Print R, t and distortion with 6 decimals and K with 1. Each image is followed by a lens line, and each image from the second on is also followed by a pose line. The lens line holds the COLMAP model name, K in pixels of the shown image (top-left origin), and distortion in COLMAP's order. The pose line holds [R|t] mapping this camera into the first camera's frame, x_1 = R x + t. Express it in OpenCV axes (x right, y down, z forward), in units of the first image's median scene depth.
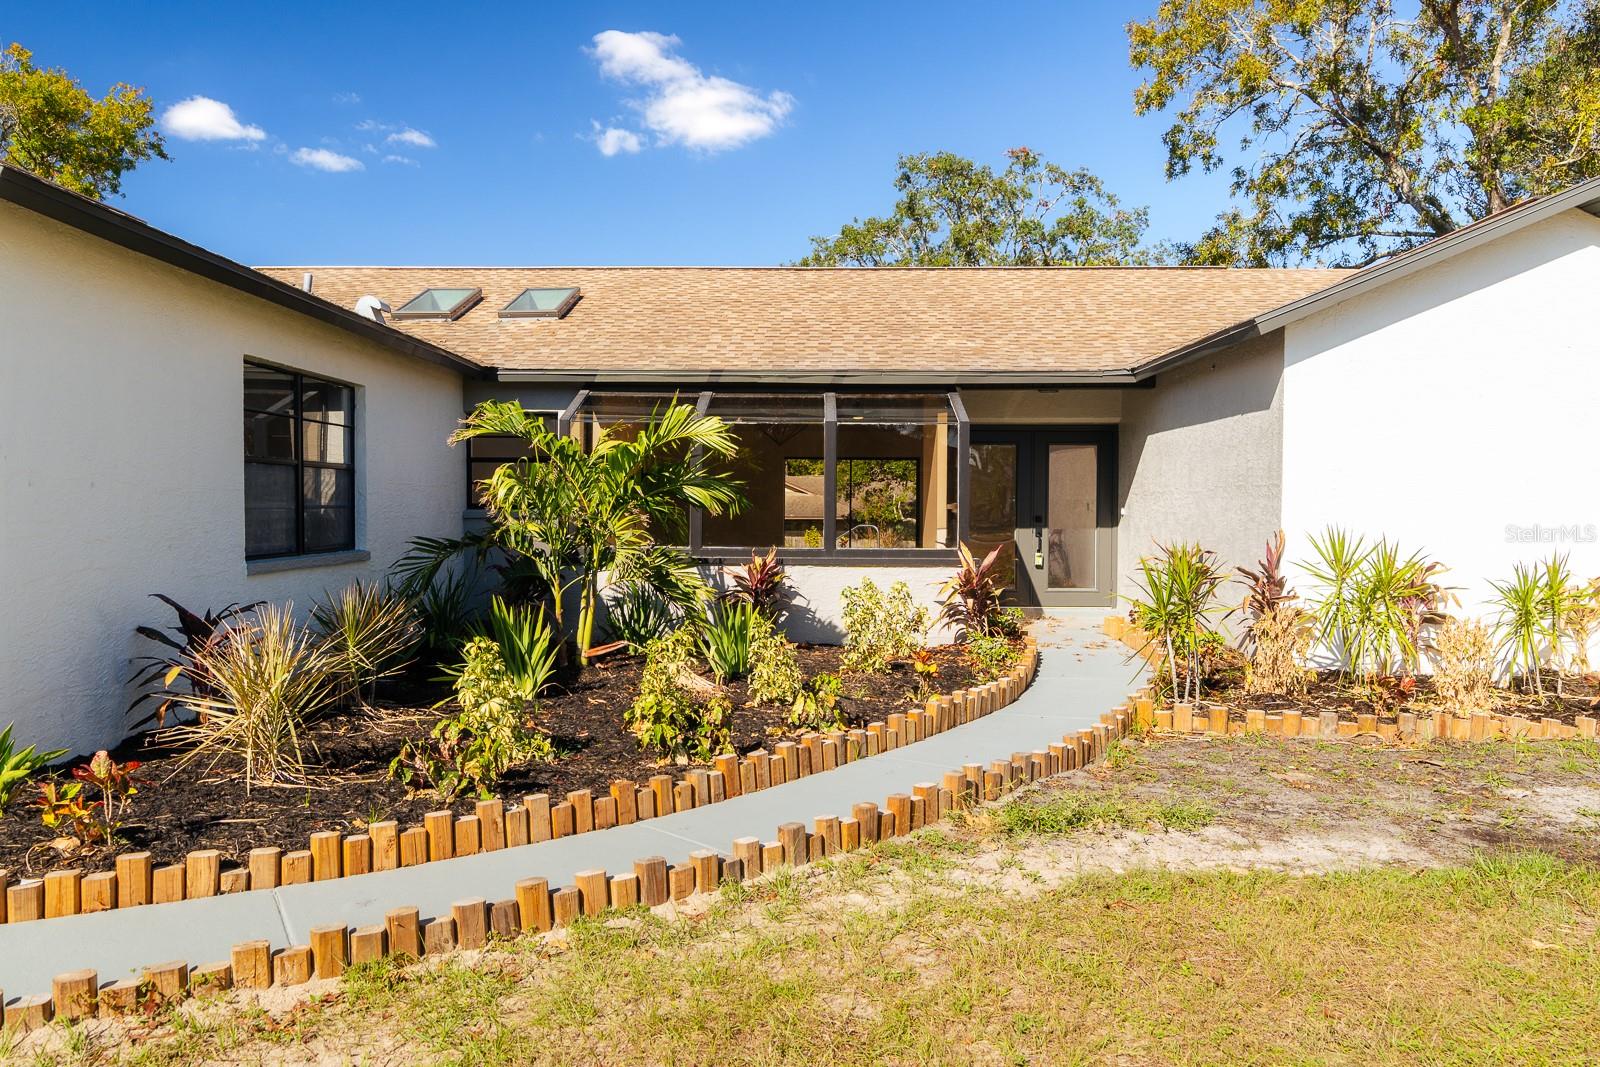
lens RADIAL K [[1125.7, 0, 826.2], [0, 1125.7, 536.4], [0, 0, 1]] dist [-0.007267, 0.003138]
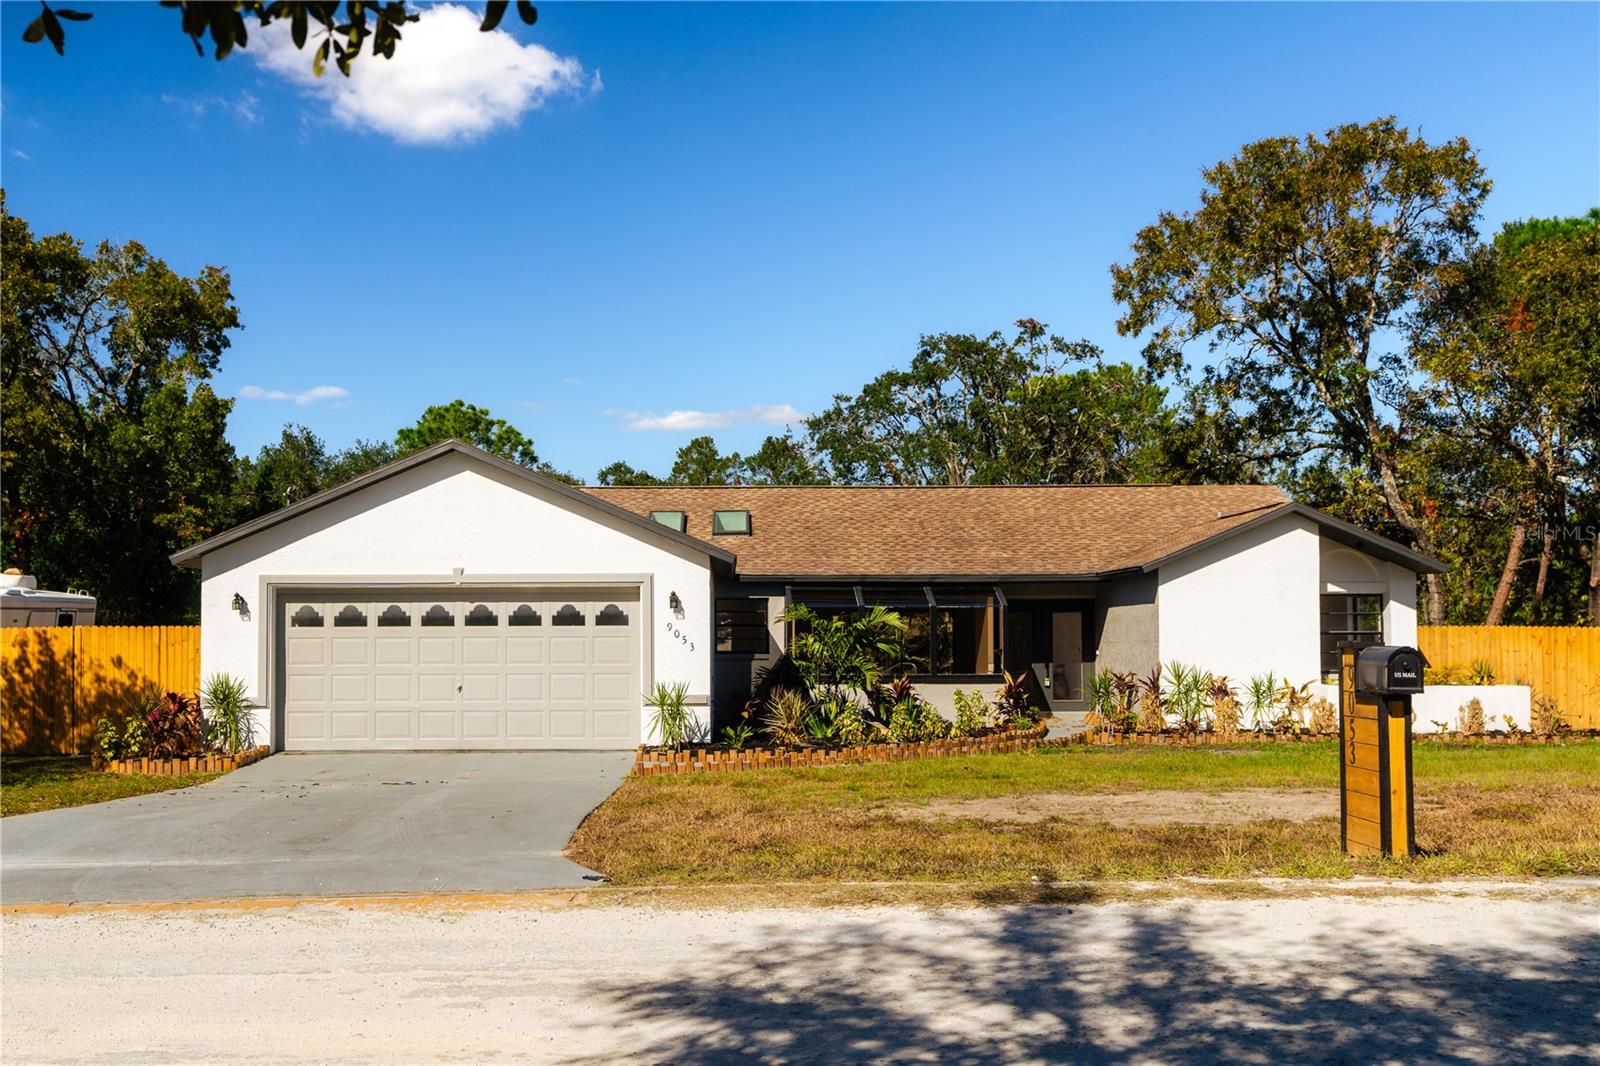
lens RADIAL K [[1567.7, 0, 791.1], [0, 1567.7, 530.0], [0, 0, 1]] dist [-0.001661, 0.000000]
pose [[0.999814, -0.006439, 0.018187, -0.238006], [0.008183, 0.995200, -0.097520, 0.020547], [-0.017472, 0.097651, 0.995067, -1.361471]]
